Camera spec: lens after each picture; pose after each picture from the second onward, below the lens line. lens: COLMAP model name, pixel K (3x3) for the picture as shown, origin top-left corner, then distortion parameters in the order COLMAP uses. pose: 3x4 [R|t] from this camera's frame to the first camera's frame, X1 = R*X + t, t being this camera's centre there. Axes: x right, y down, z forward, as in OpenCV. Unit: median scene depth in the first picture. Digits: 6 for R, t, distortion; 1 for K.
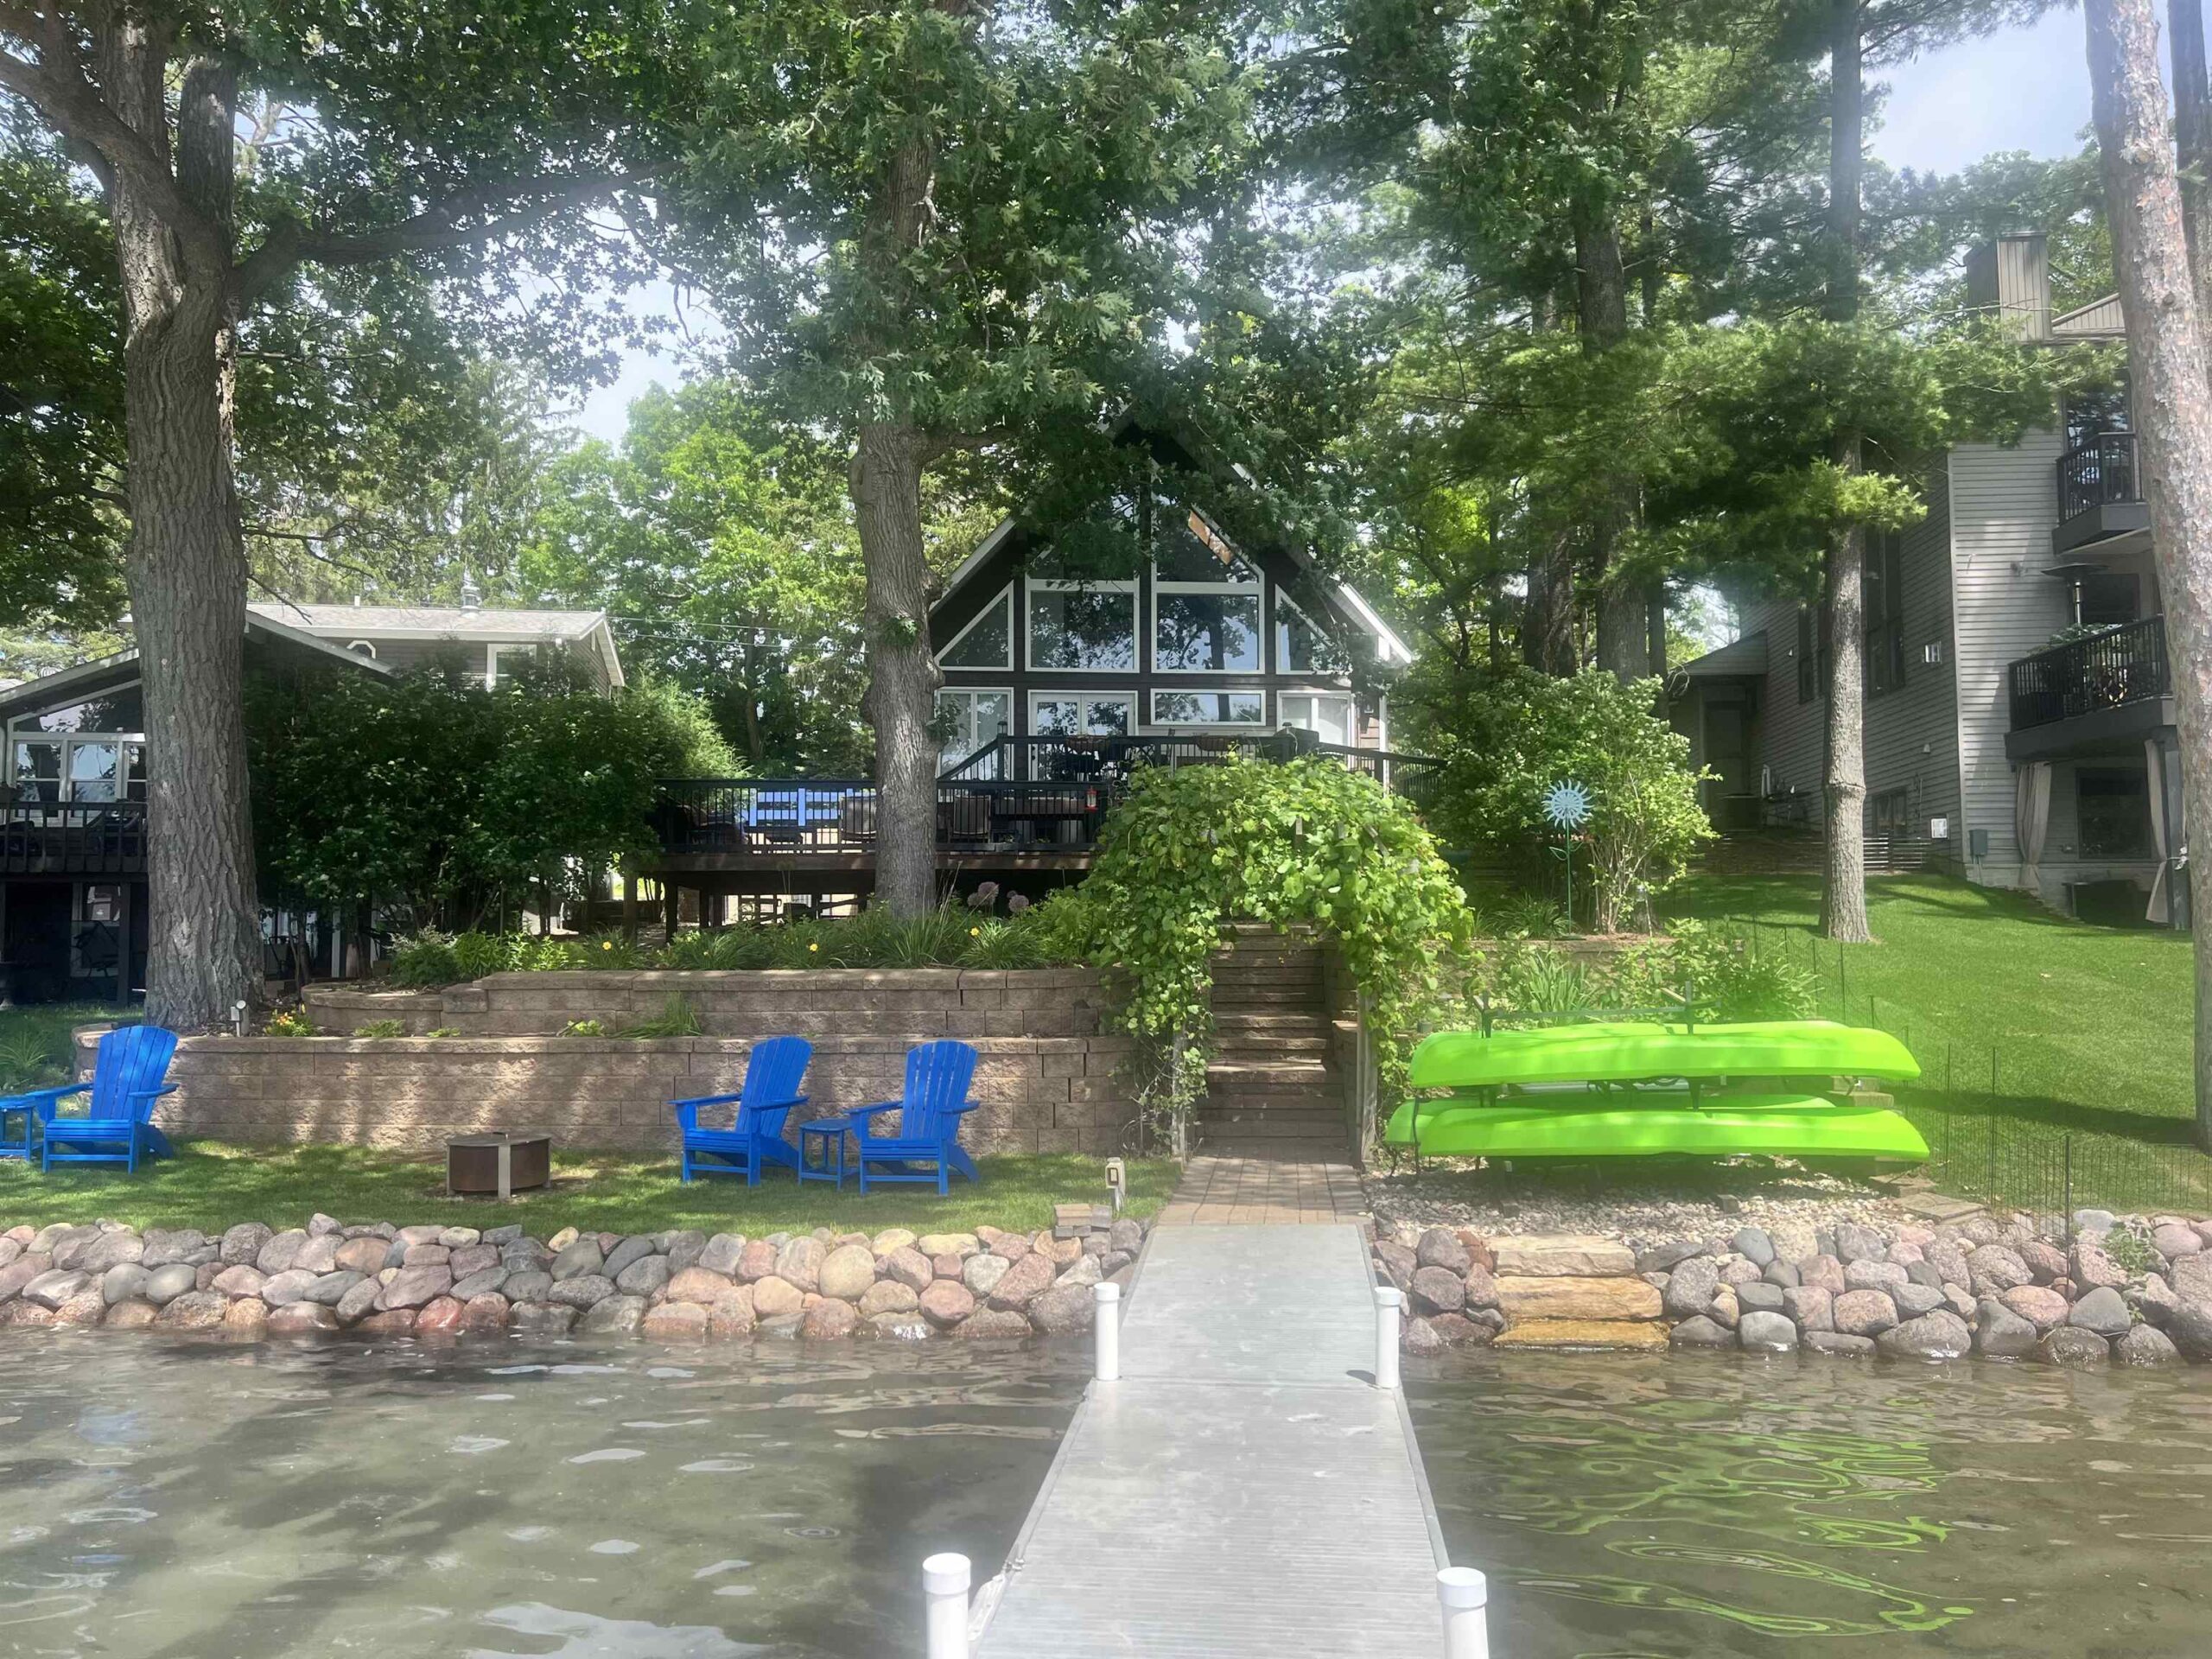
lens RADIAL K [[1645.1, 0, 1108.2], [0, 1645.1, 889.0], [0, 0, 1]] dist [0.091370, -0.080369]
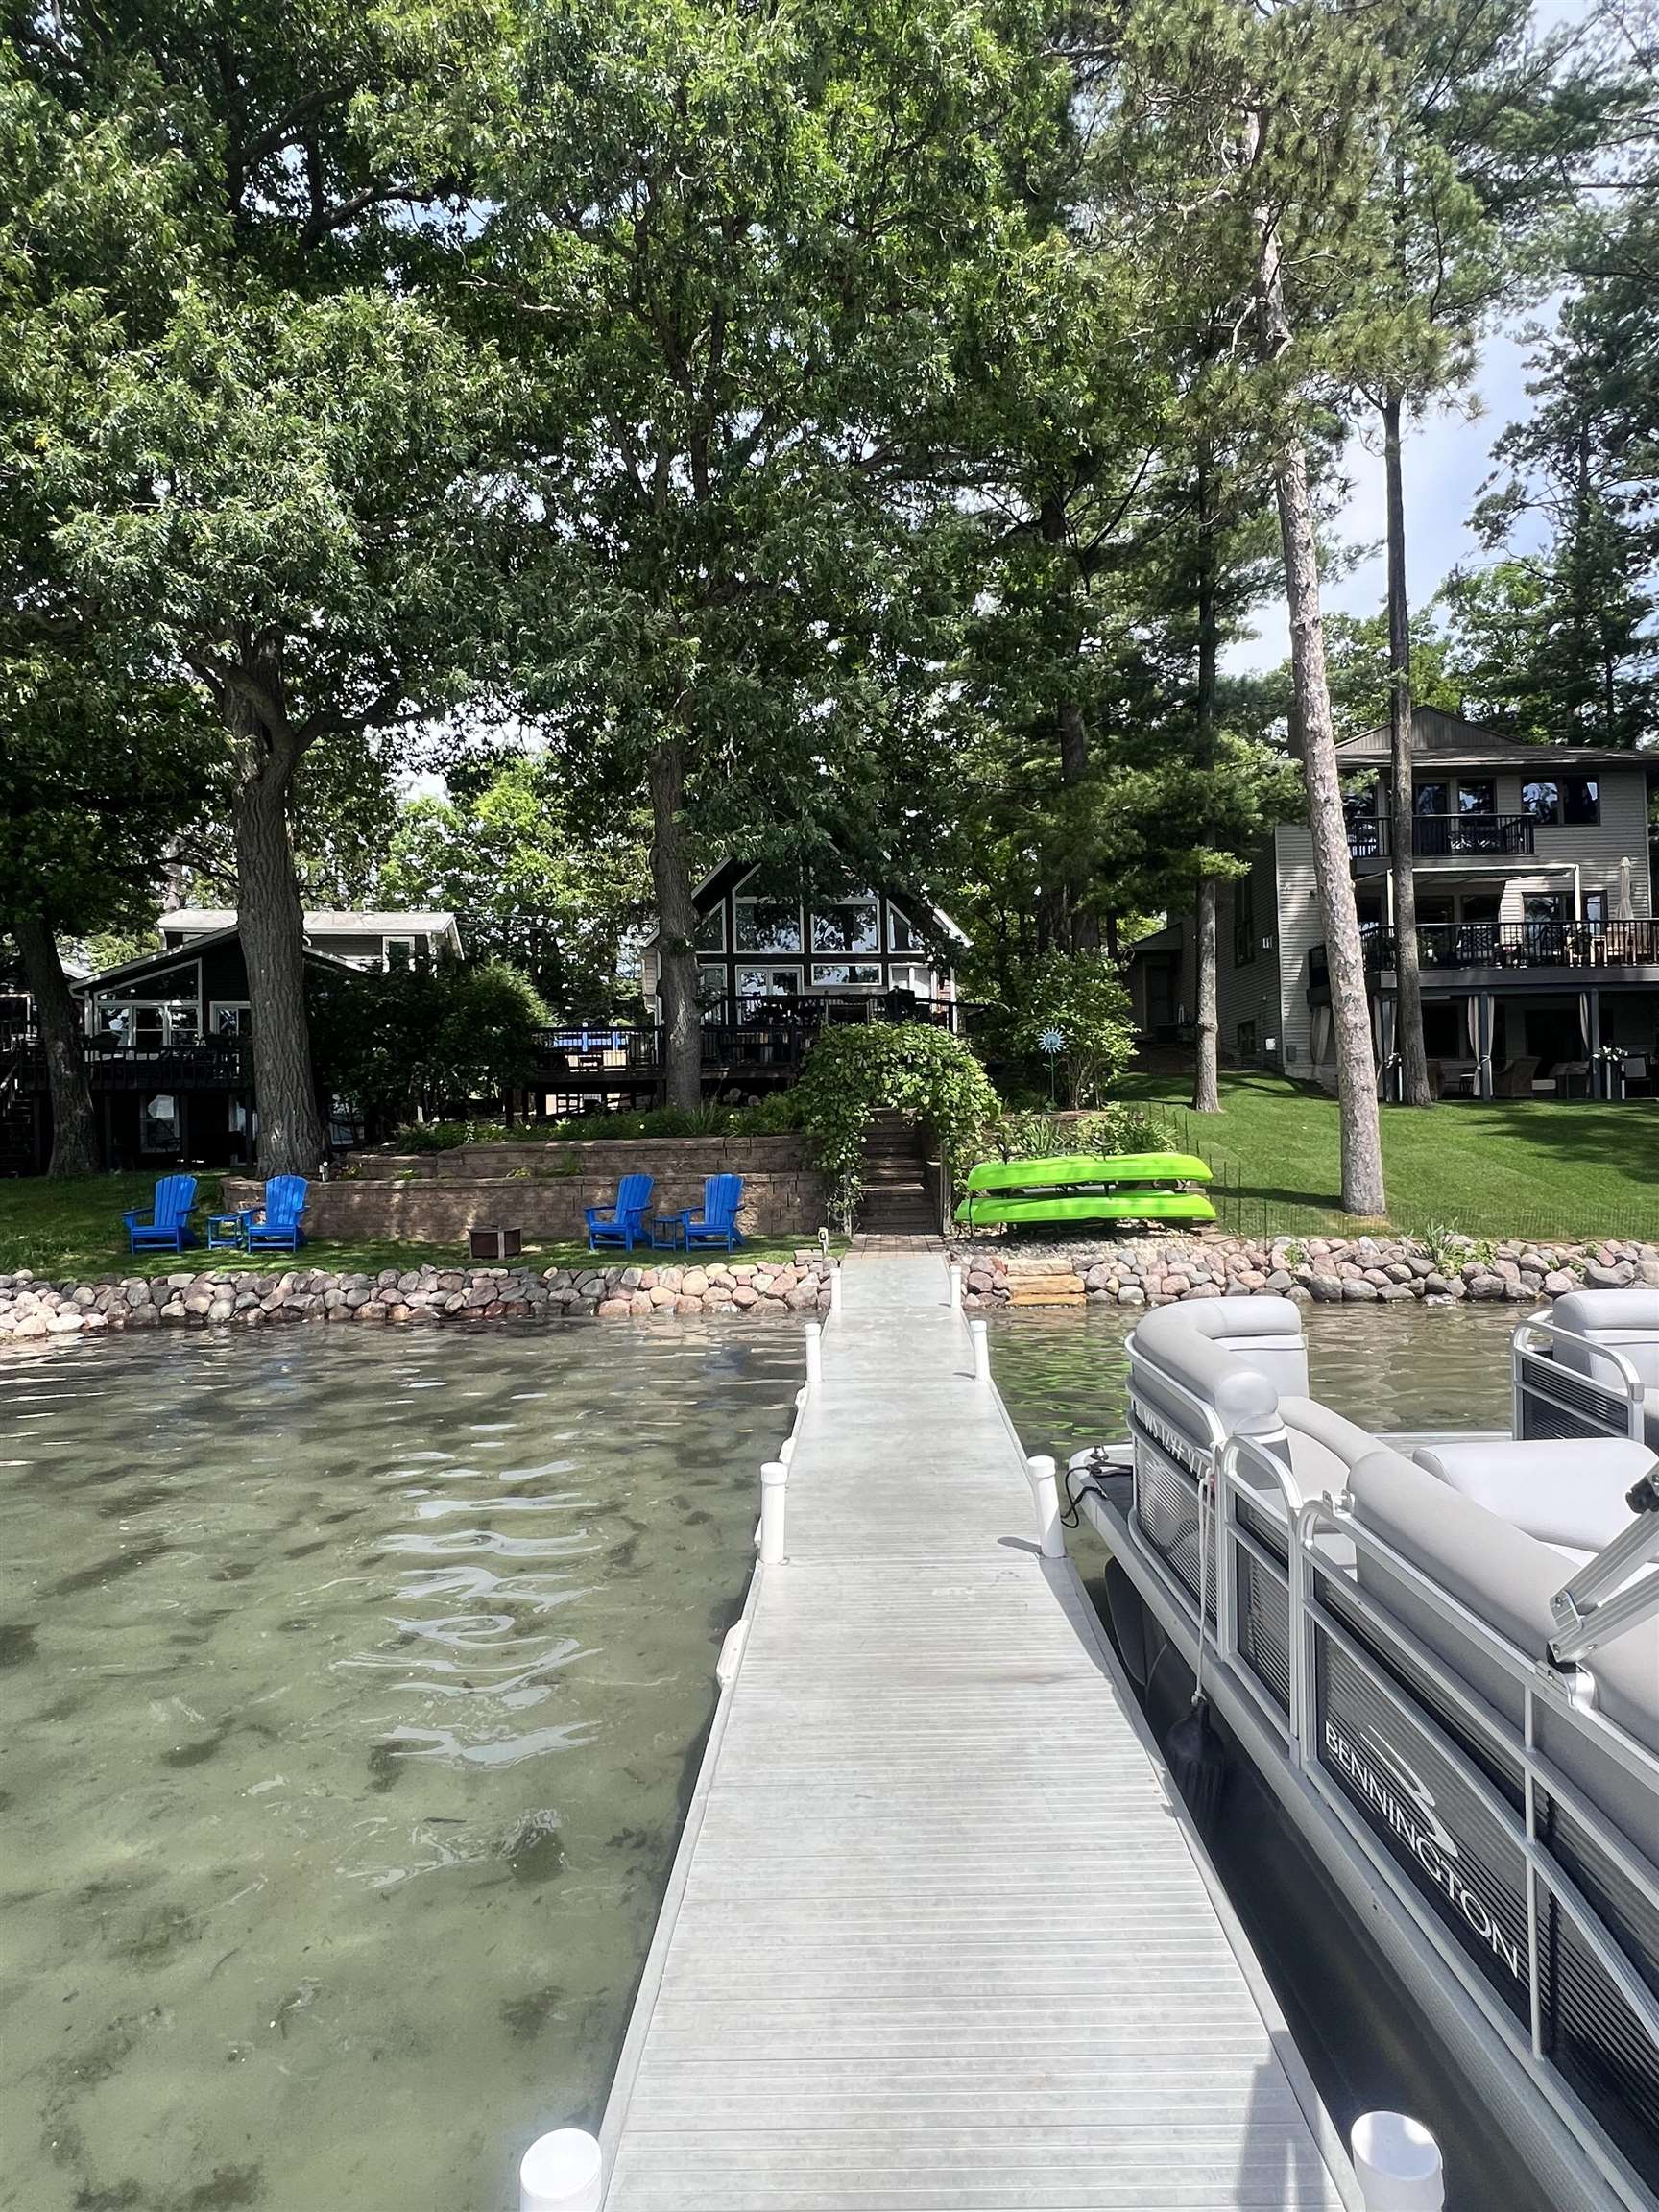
lens RADIAL K [[1150.1, 0, 796.9], [0, 1150.1, 1166.3], [0, 0, 1]] dist [-0.006294, -0.001198]
pose [[0.999402, -0.020986, 0.027474, -0.052349], [0.018904, 0.997082, 0.073966, -0.013755], [-0.028946, -0.073403, 0.996882, -0.322483]]
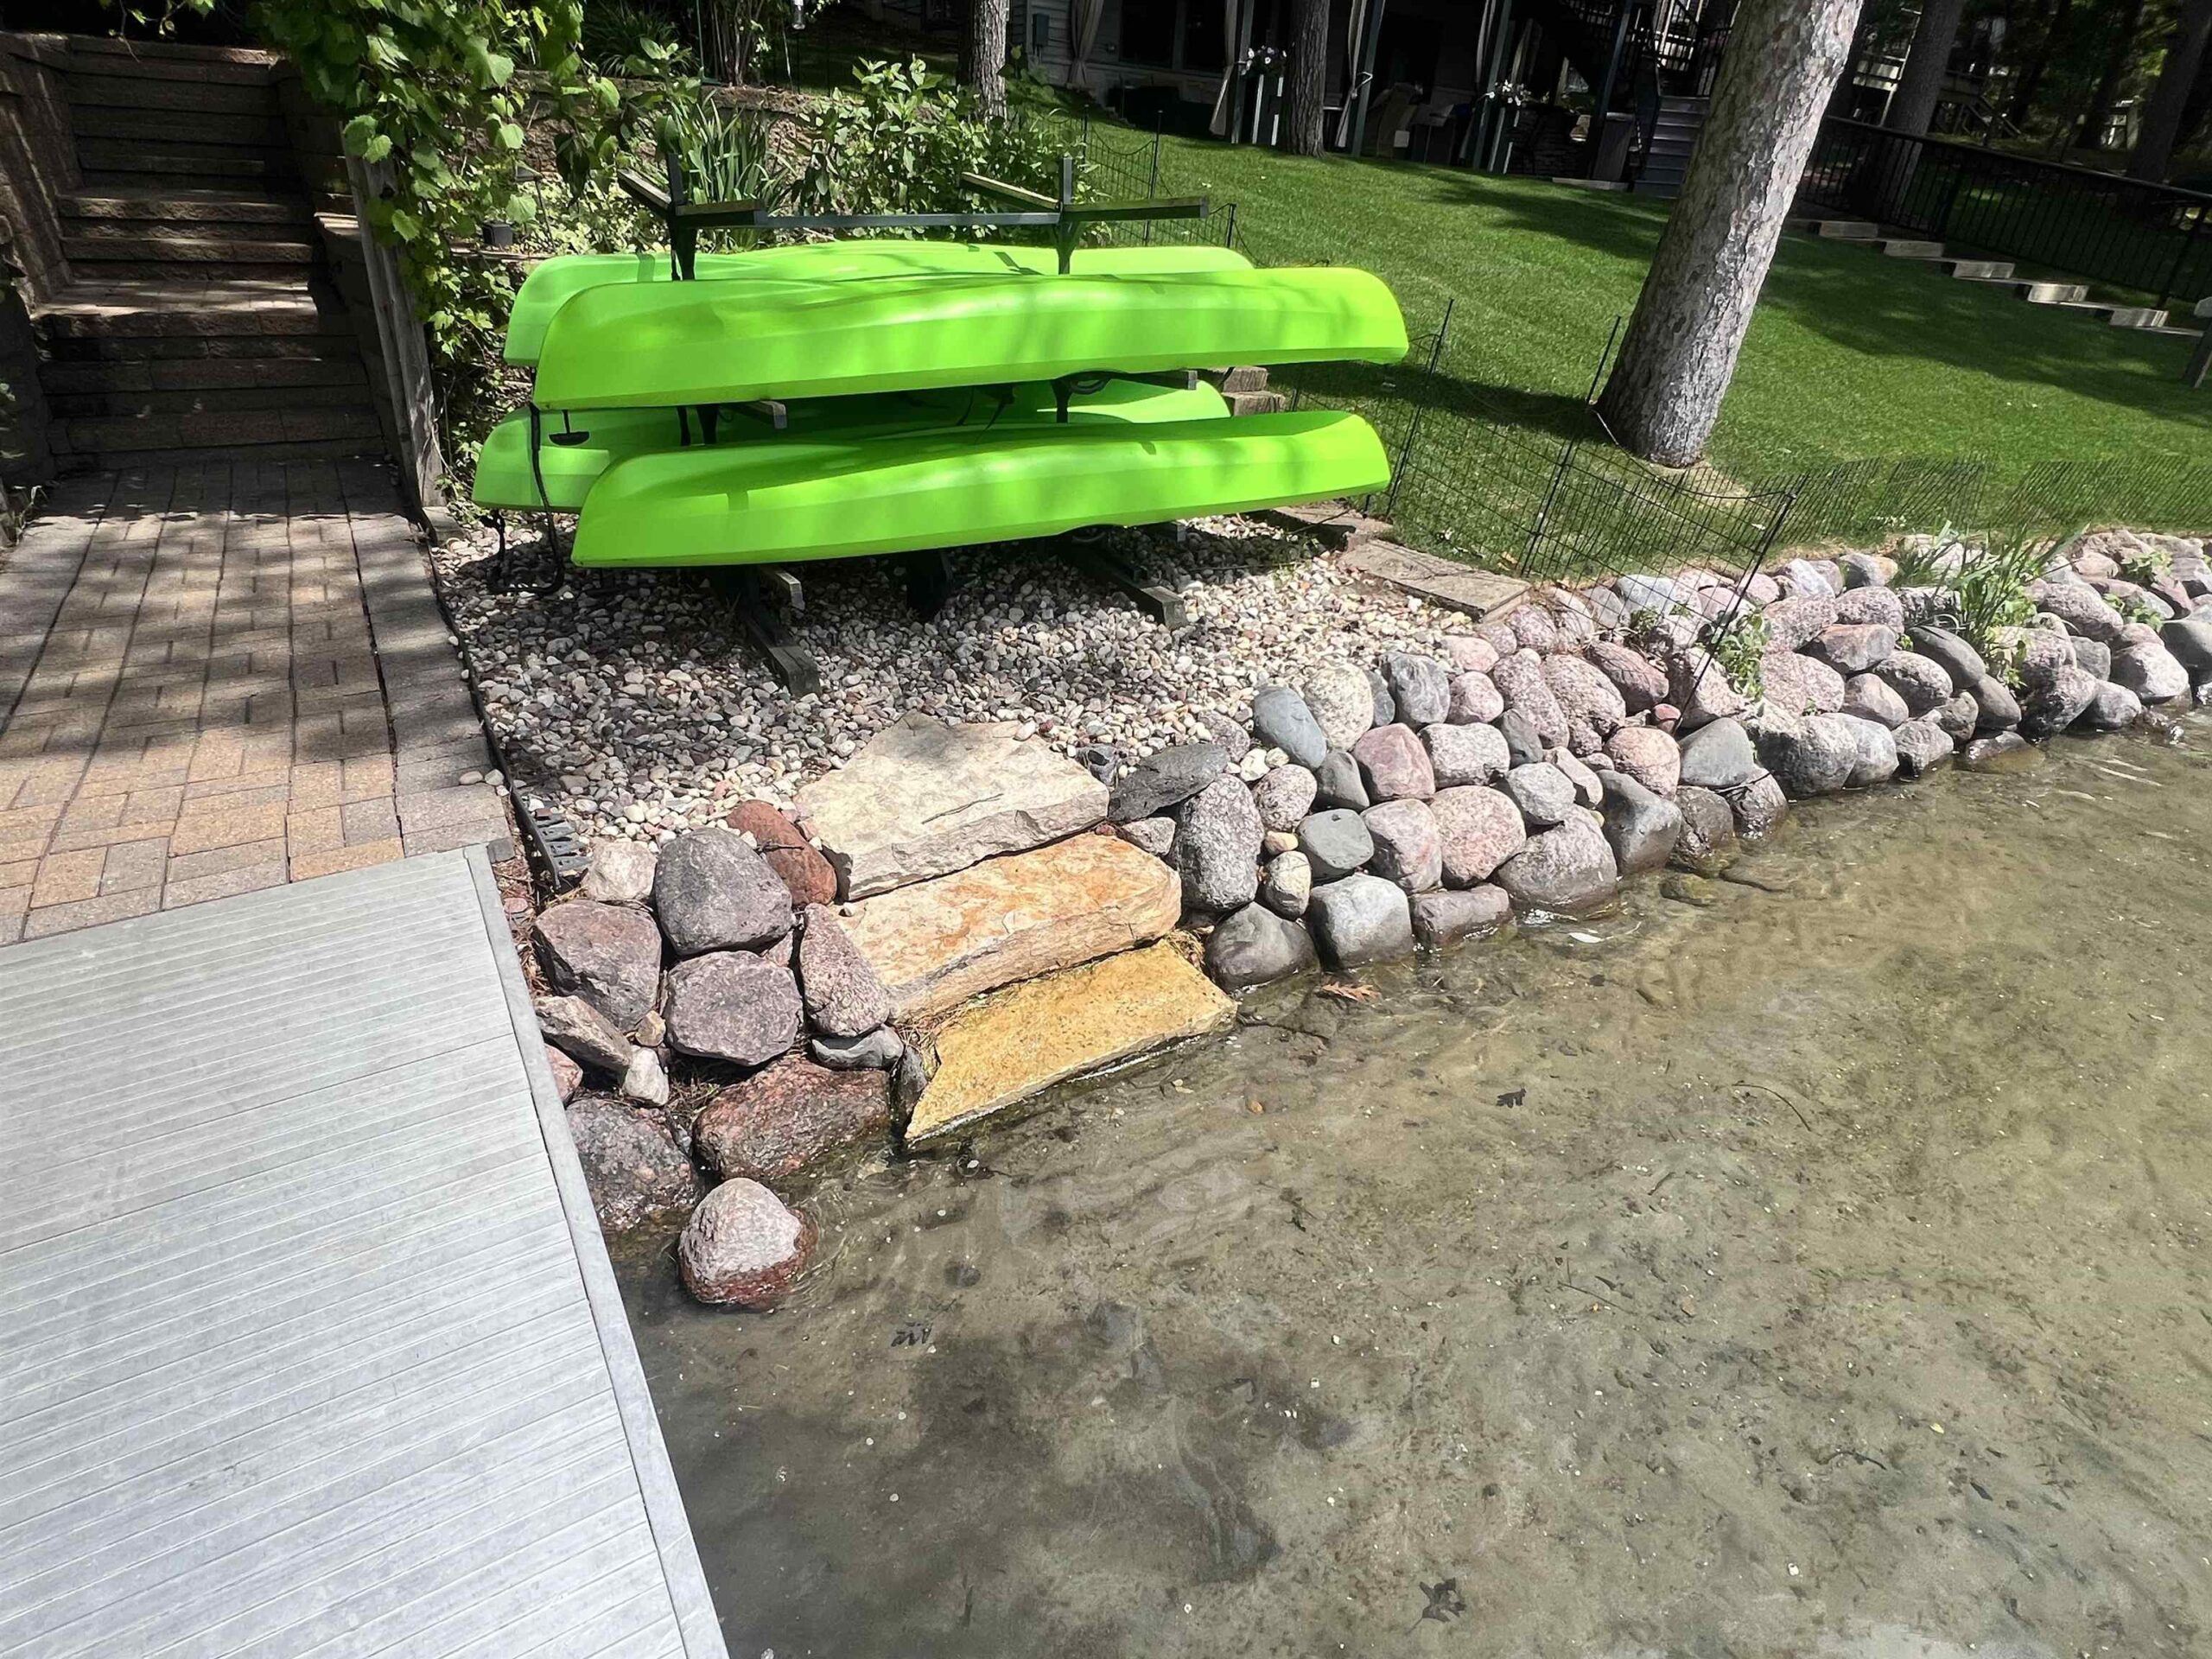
lens RADIAL K [[1191.4, 0, 1106.0], [0, 1191.4, 829.5], [0, 0, 1]] dist [-0.002172, -0.001134]
pose [[0.794671, -0.245552, 0.555160, 0.091106], [-0.083323, 0.861757, 0.500433, 0.042903], [-0.601295, -0.443937, 0.664353, 0.575404]]
